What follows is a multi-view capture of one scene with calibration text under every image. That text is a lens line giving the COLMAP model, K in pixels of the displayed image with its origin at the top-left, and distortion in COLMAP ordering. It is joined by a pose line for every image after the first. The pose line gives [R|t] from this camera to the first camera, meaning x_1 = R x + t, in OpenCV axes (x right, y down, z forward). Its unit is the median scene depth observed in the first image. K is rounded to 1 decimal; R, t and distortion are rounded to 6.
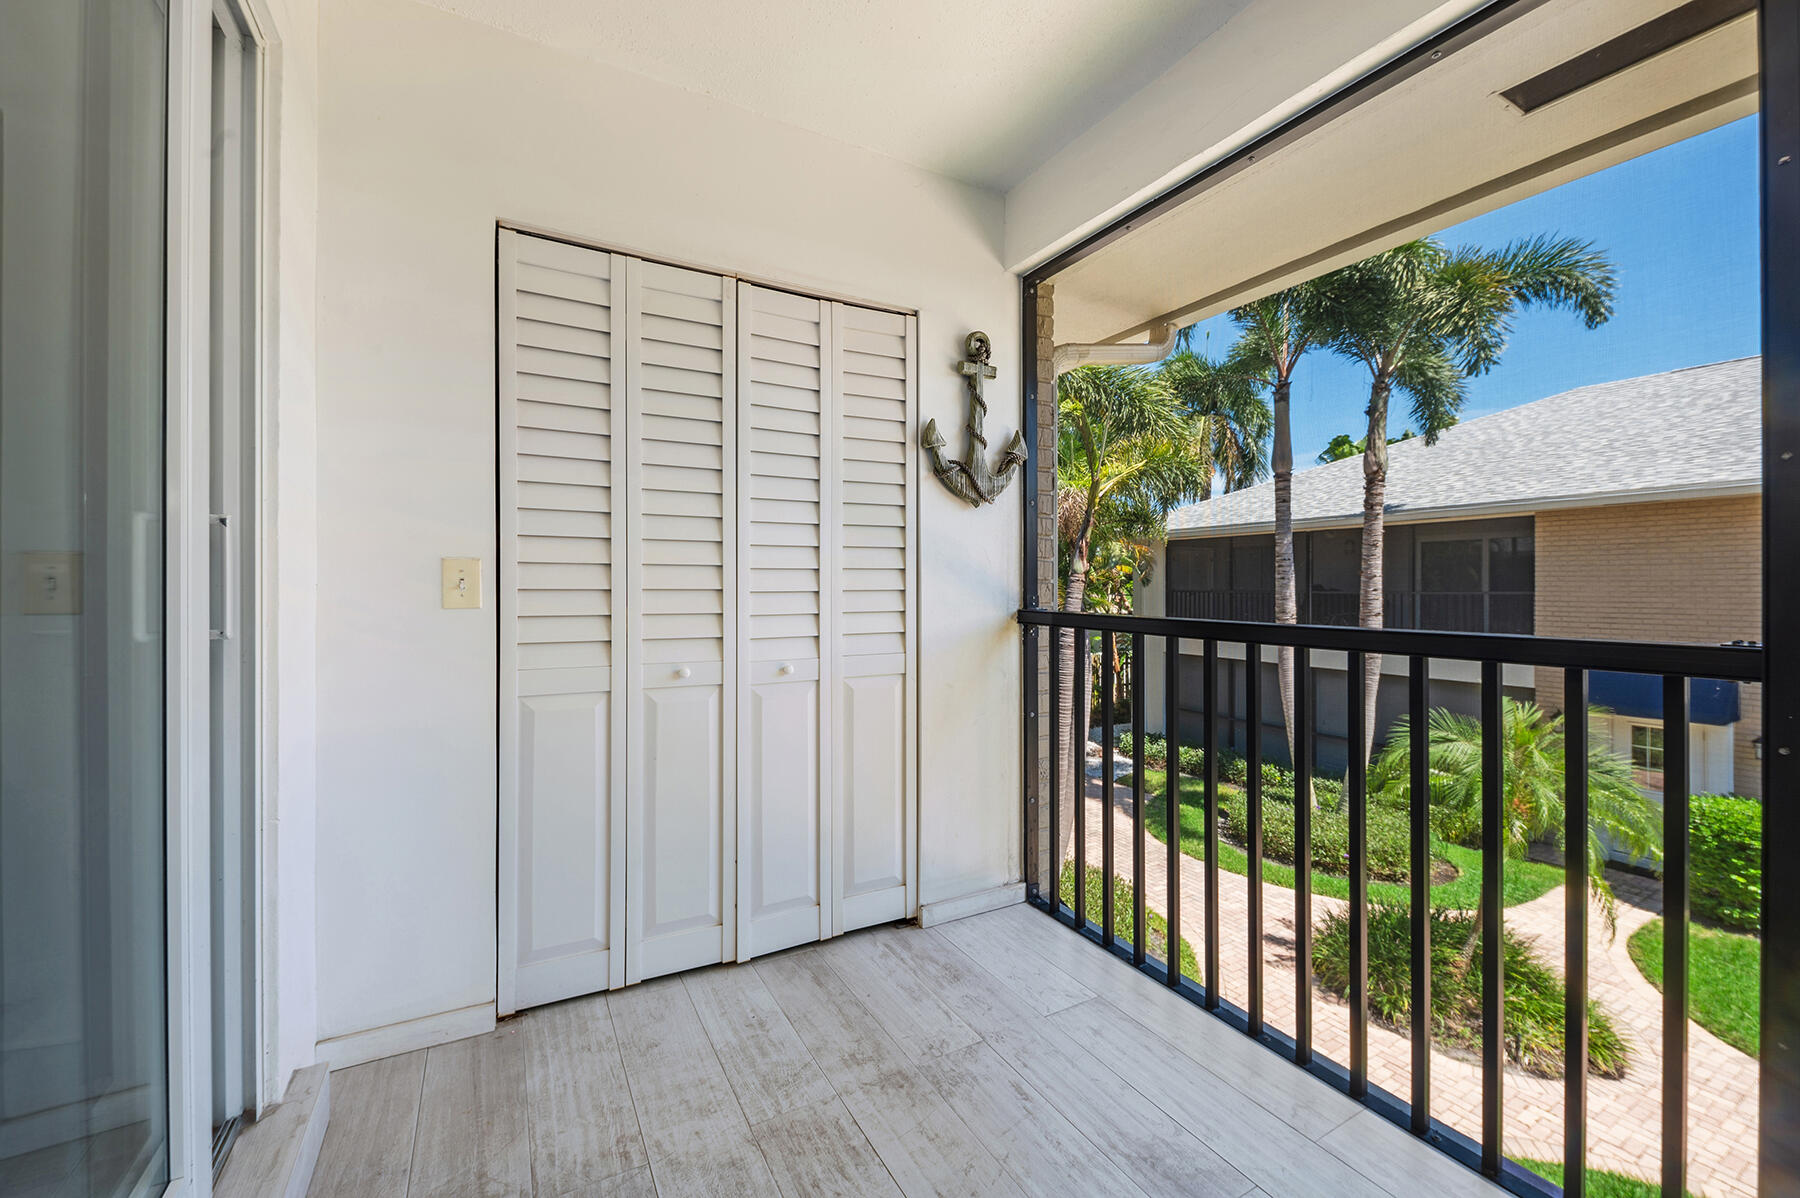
lens RADIAL K [[731.4, 0, 904.0], [0, 731.4, 584.5], [0, 0, 1]] dist [0.000048, 0.000004]
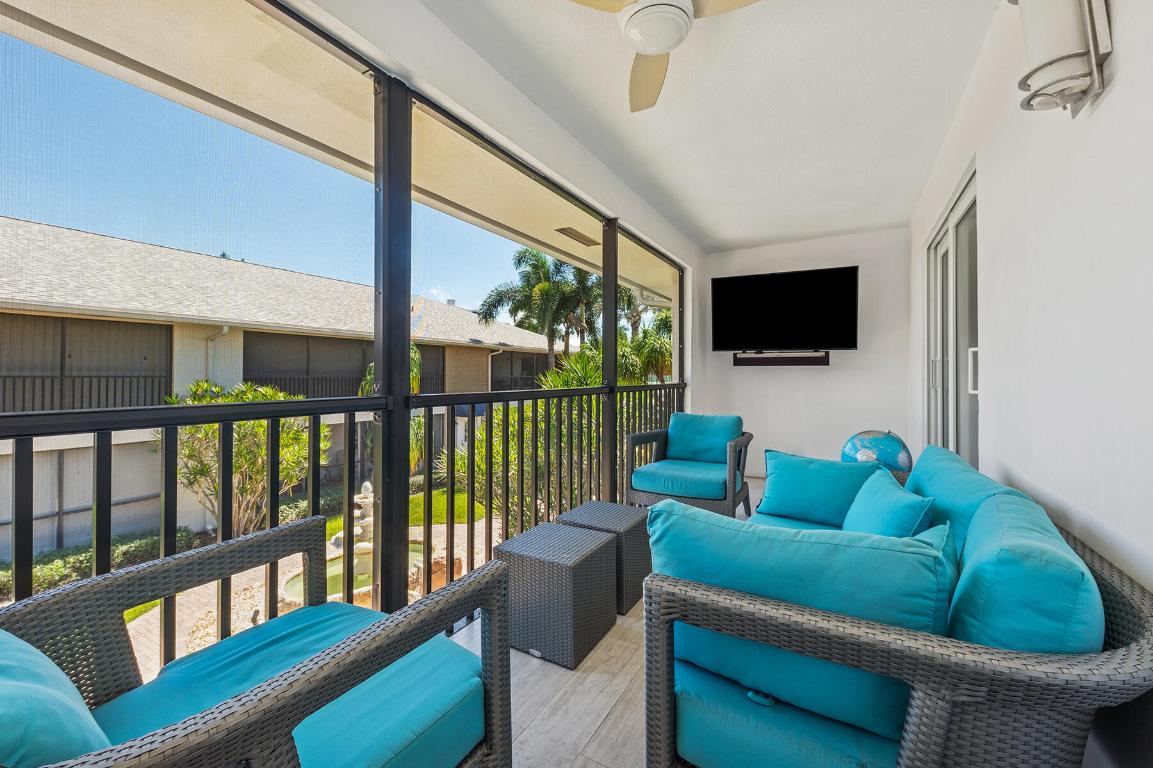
lens RADIAL K [[468.5, 0, 579.0], [0, 468.5, 374.7], [0, 0, 1]] dist [0.000048, 0.000004]
pose [[-0.513797, -0.000625, 0.857911, -0.722691], [-0.003784, 0.999992, -0.001538, 0.004087], [-0.857903, -0.004037, -0.513795, 1.332465]]
